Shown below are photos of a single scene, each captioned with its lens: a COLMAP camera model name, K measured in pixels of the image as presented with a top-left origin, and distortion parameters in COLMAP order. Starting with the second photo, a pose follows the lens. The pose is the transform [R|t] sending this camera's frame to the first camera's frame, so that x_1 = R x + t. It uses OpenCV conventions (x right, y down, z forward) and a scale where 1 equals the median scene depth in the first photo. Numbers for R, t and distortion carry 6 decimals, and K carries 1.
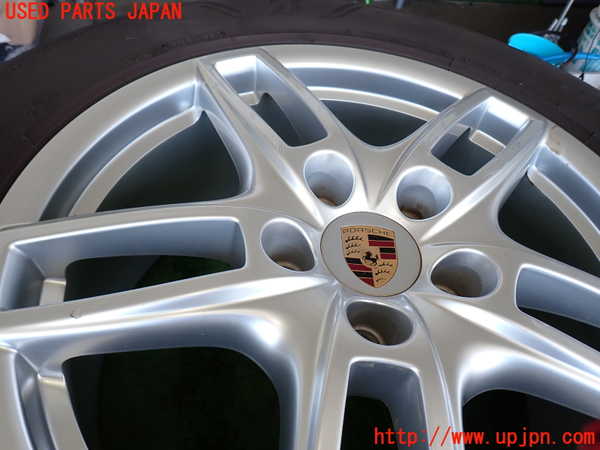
lens RADIAL K [[440.4, 0, 300.0], [0, 440.4, 225.0], [0, 0, 1]] dist [-0.003489, -0.011878]
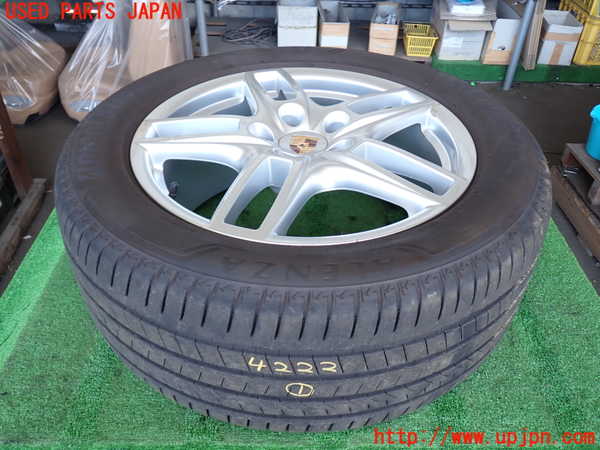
lens RADIAL K [[526.2, 0, 300.0], [0, 526.2, 225.0], [0, 0, 1]] dist [-0.009461, -0.004799]
pose [[0.967707, 0.047887, -0.247486, 0.755687], [-0.104568, 0.969591, -0.221267, 0.956213], [0.229364, 0.240001, 0.943288, -1.219529]]
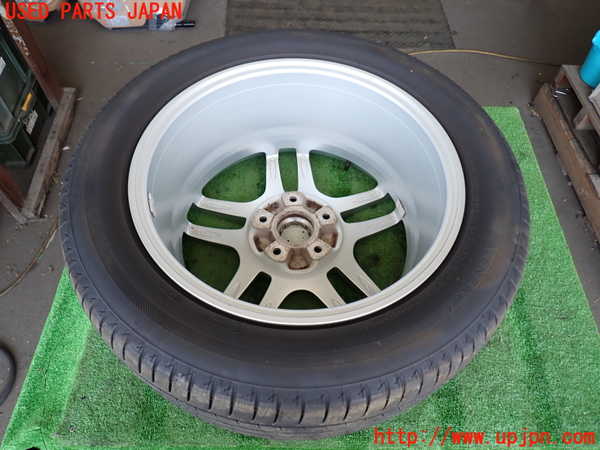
lens RADIAL K [[442.6, 0, 300.0], [0, 442.6, 225.0], [0, 0, 1]] dist [-0.005000, -0.007426]
pose [[0.967355, 0.143717, -0.208736, 0.439316], [-0.125921, 0.987360, 0.096247, 0.095406], [0.219930, -0.066821, 0.973224, -1.118766]]
